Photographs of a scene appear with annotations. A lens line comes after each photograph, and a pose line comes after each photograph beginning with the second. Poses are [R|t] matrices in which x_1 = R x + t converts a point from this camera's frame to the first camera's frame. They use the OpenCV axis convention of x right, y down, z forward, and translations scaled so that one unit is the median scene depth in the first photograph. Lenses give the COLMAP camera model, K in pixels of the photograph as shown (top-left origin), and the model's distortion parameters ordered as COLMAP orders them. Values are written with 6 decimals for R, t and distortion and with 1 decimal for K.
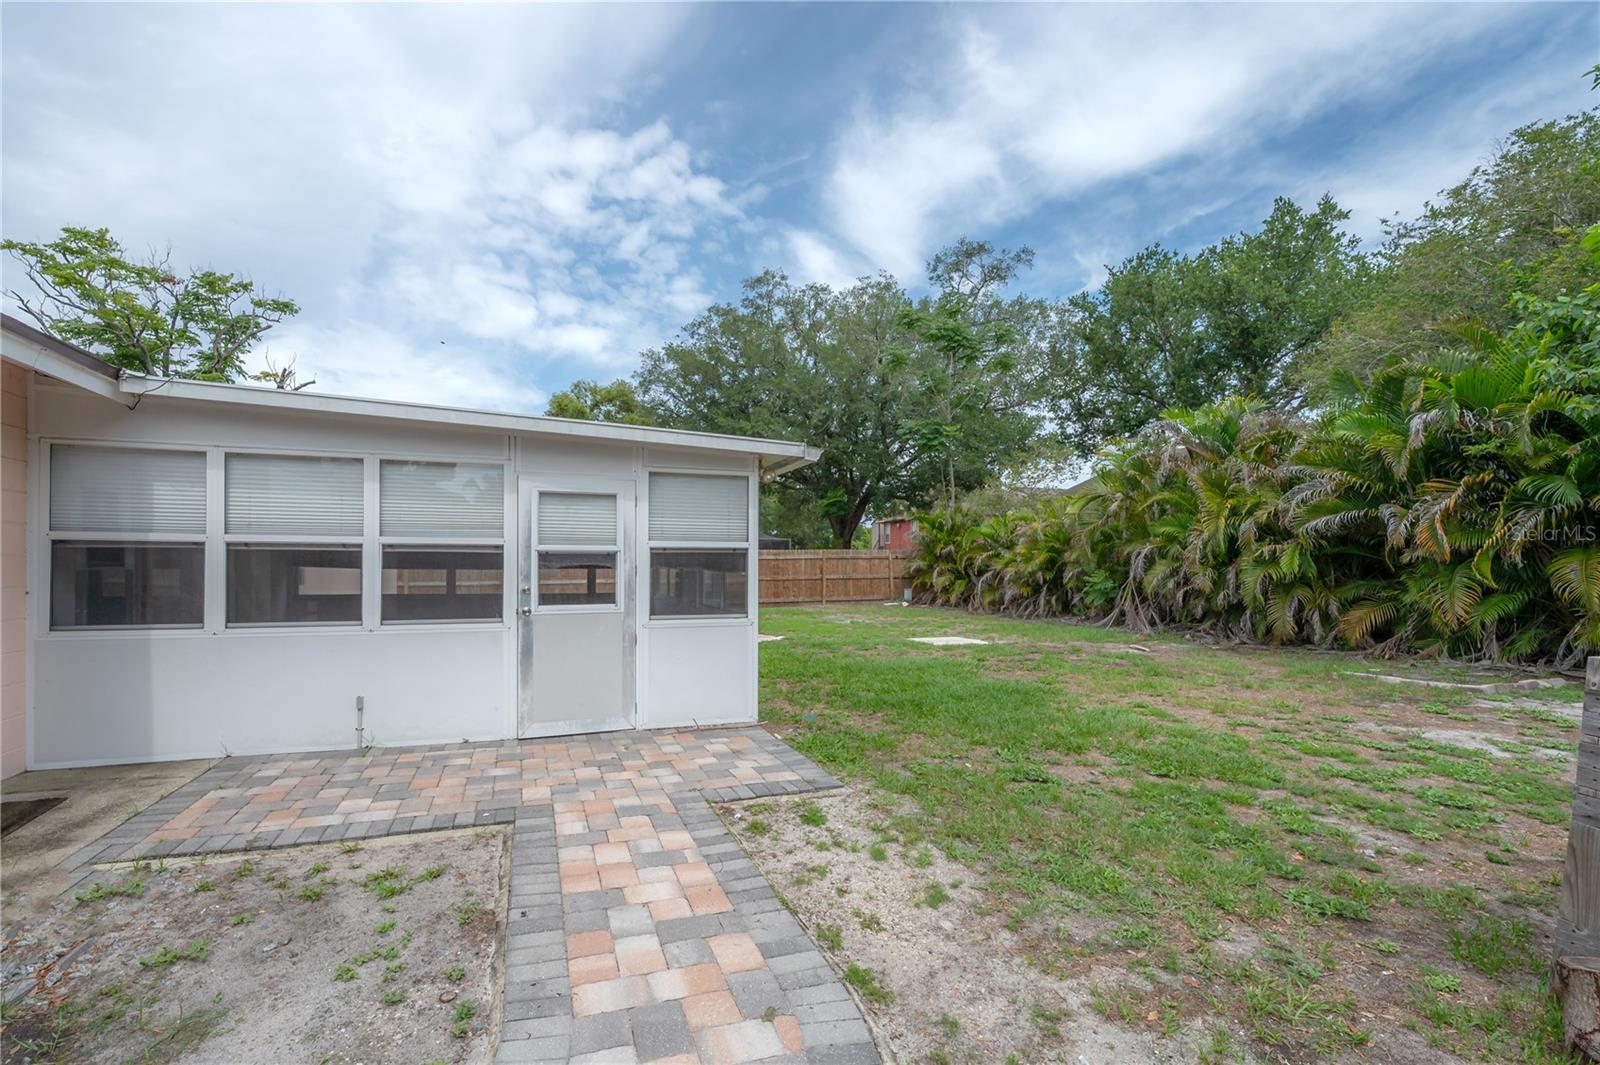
lens RADIAL K [[669.6, 0, 773.9], [0, 669.6, 526.1], [0, 0, 1]] dist [-0.010359, 0.000515]
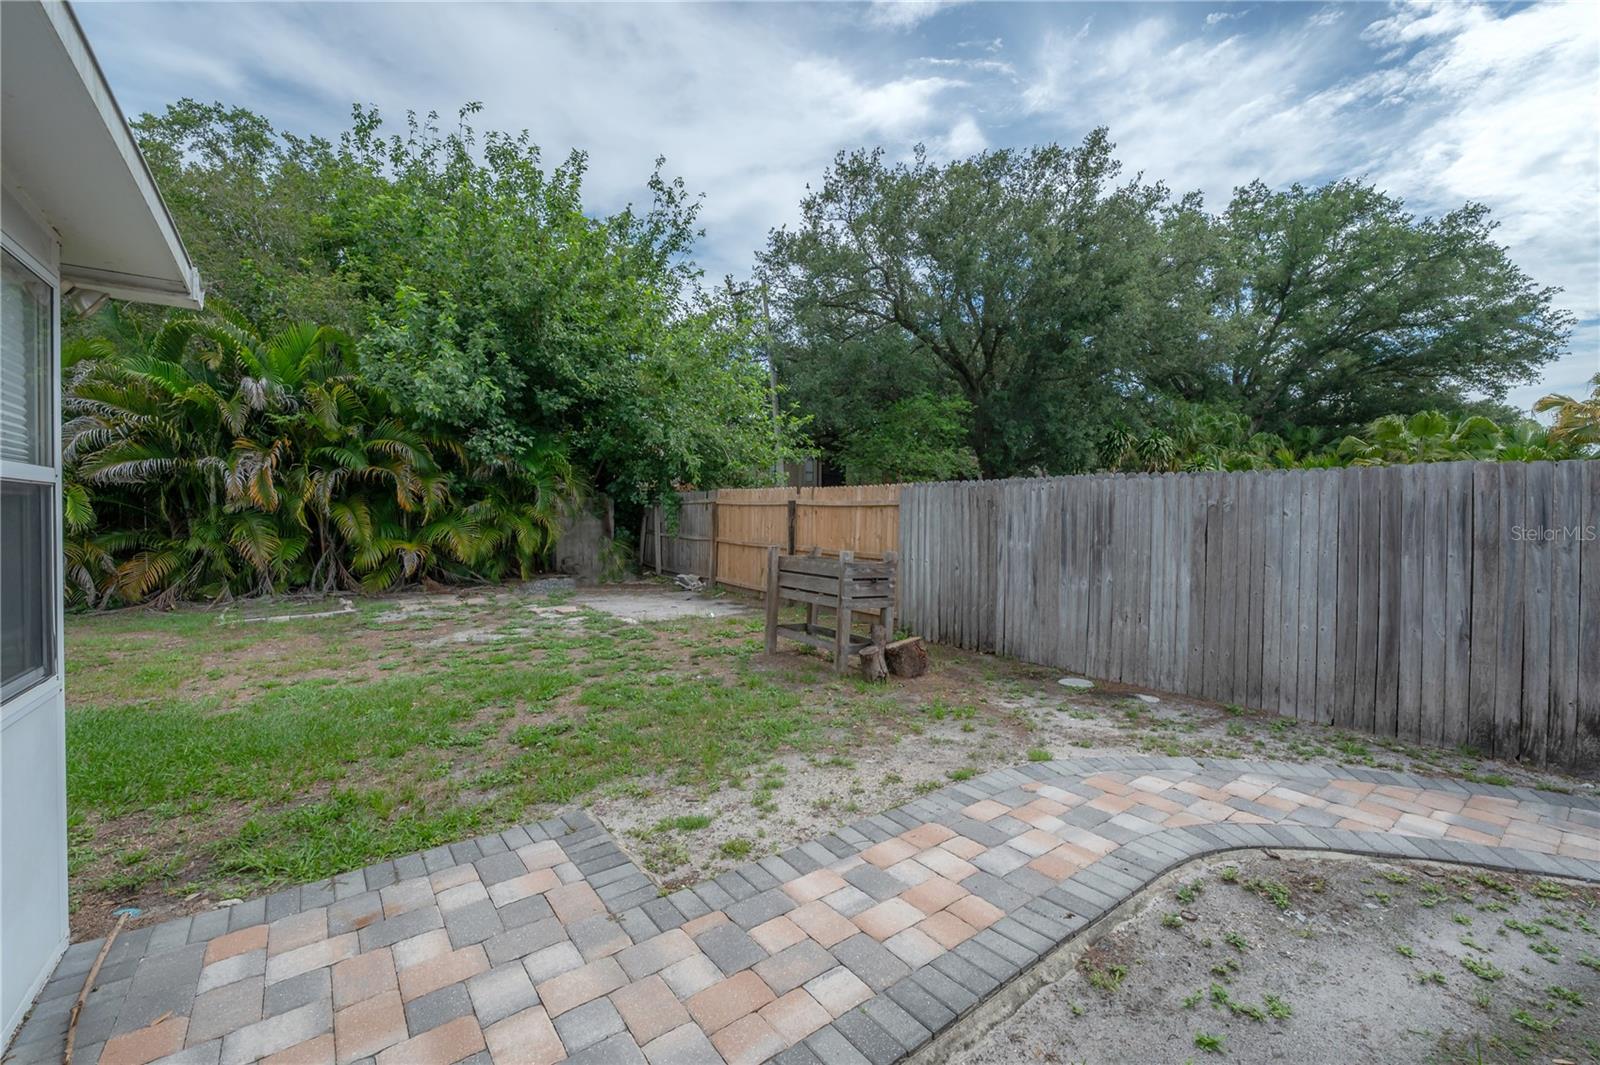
lens RADIAL K [[669.6, 0, 773.9], [0, 669.6, 526.1], [0, 0, 1]] dist [-0.010359, 0.000515]
pose [[-0.280691, -0.022926, 0.959524, -0.868714], [-0.055093, 0.998451, 0.007740, 0.055797], [-0.958216, -0.050691, -0.281519, 1.296745]]
